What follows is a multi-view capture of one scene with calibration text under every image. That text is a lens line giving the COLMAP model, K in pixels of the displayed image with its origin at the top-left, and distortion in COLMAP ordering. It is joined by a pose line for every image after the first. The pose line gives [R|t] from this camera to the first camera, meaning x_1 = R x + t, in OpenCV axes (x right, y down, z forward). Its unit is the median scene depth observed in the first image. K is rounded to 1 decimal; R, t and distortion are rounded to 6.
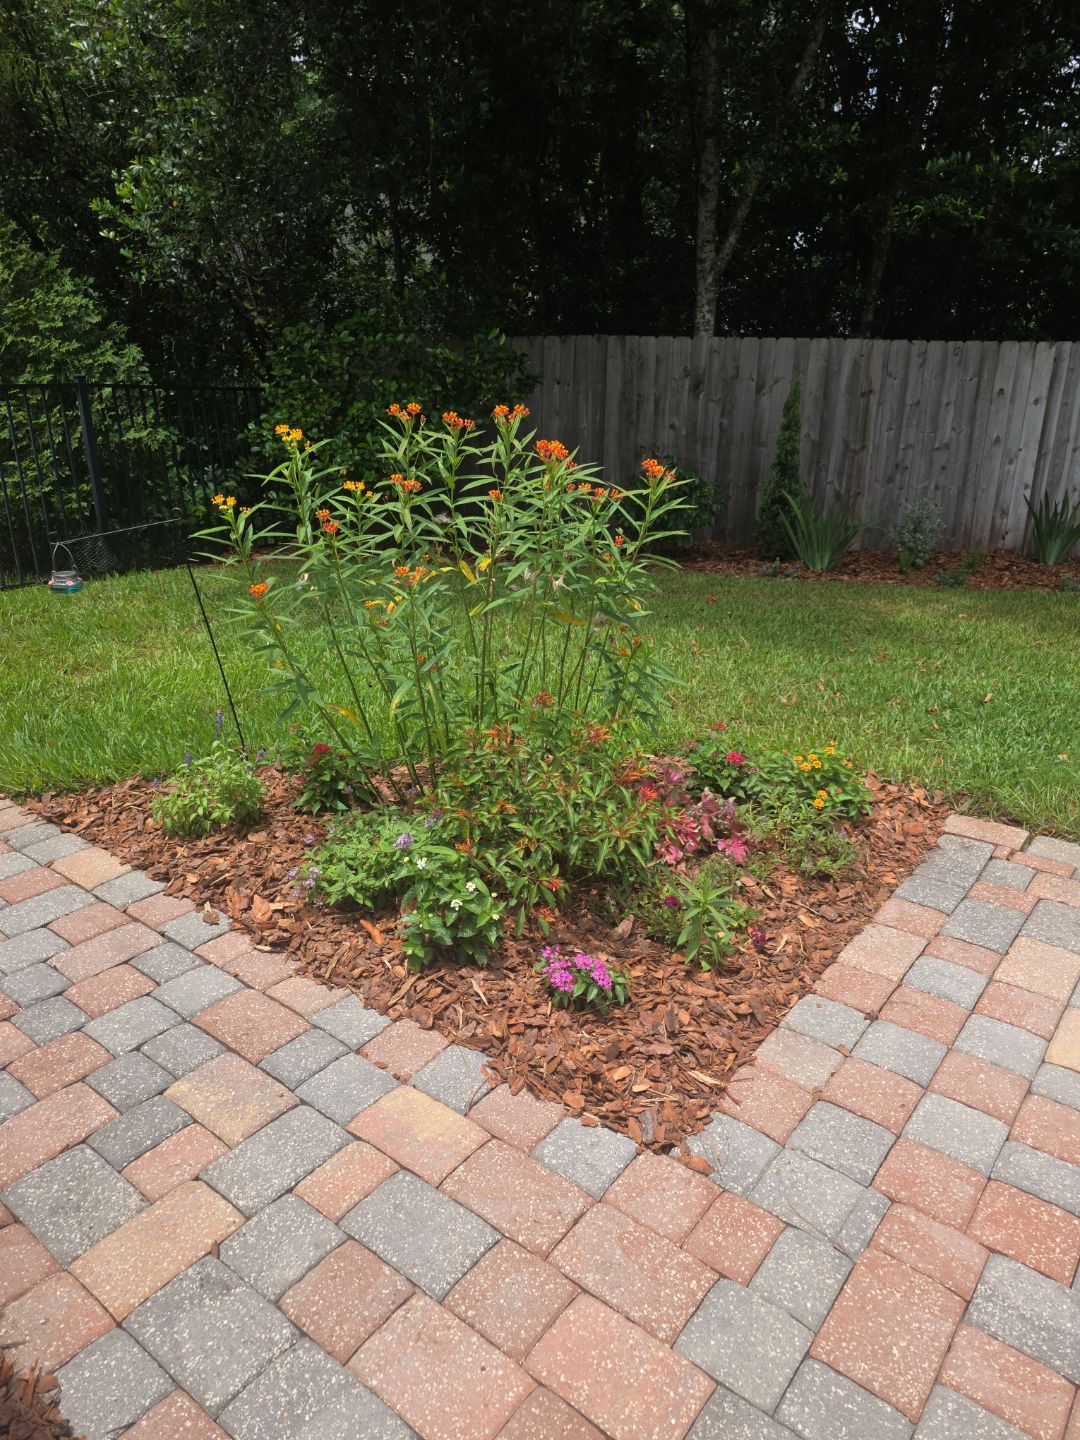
lens RADIAL K [[952.2, 0, 538.7], [0, 952.2, 735.2], [0, 0, 1]] dist [0.065934, -0.053751]
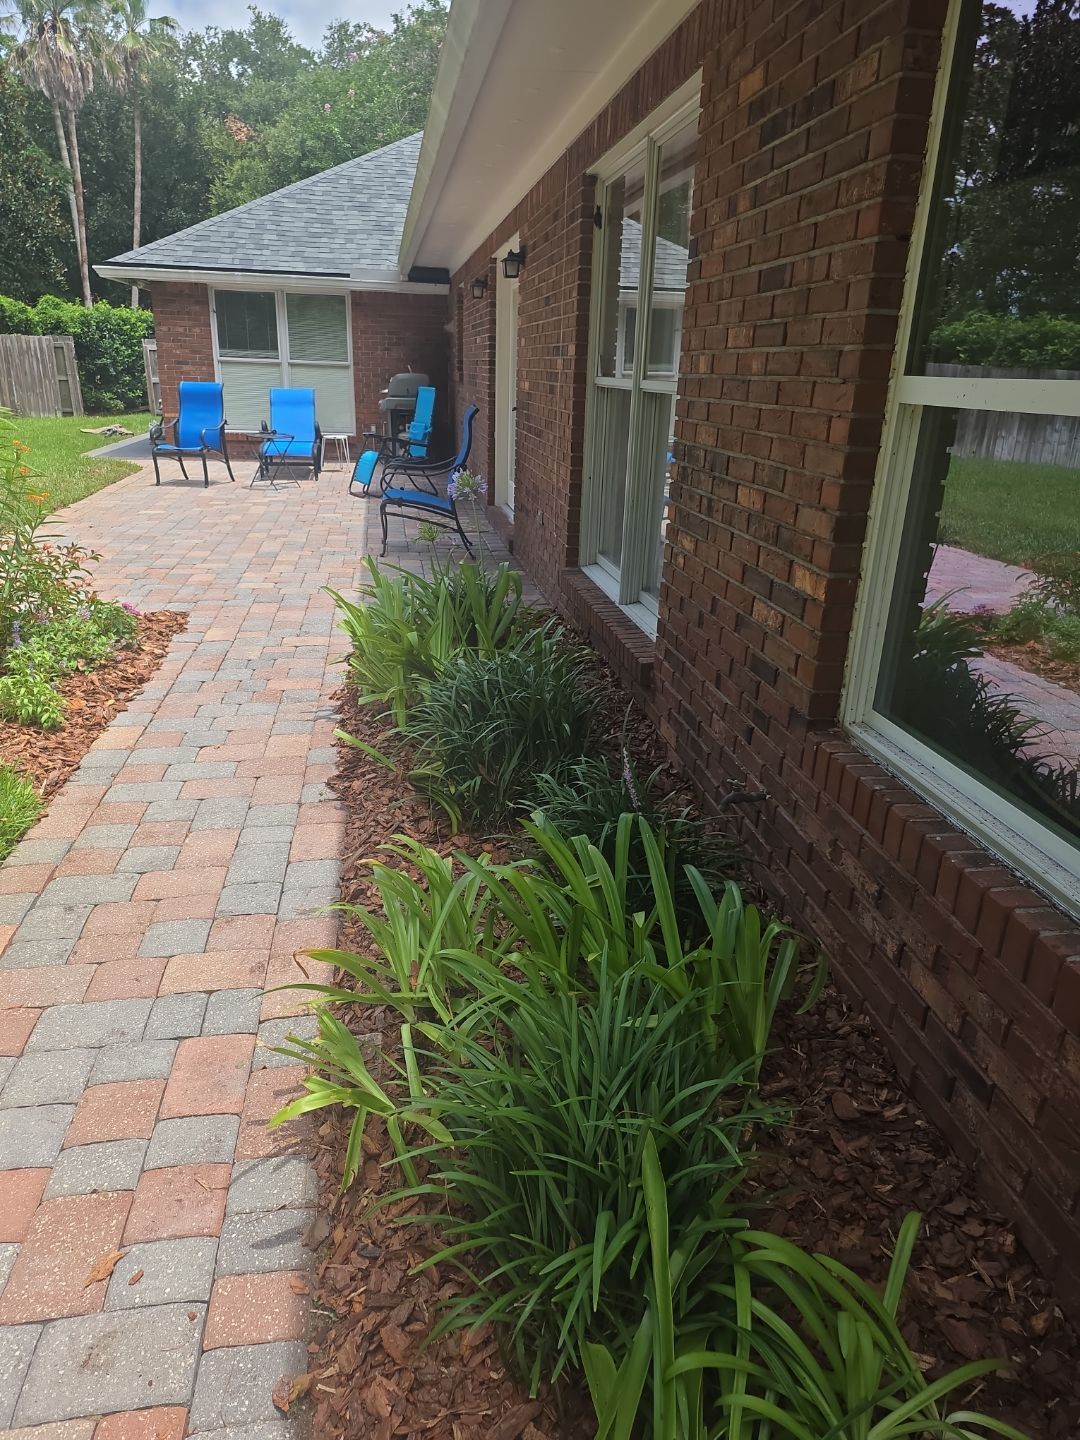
lens RADIAL K [[952.2, 0, 538.7], [0, 952.2, 735.2], [0, 0, 1]] dist [0.065934, -0.053751]
pose [[-0.727185, -0.266606, 0.632553, -2.061612], [0.225161, 0.777872, 0.586700, -0.607791], [-0.648463, 0.569066, -0.505628, 1.561666]]
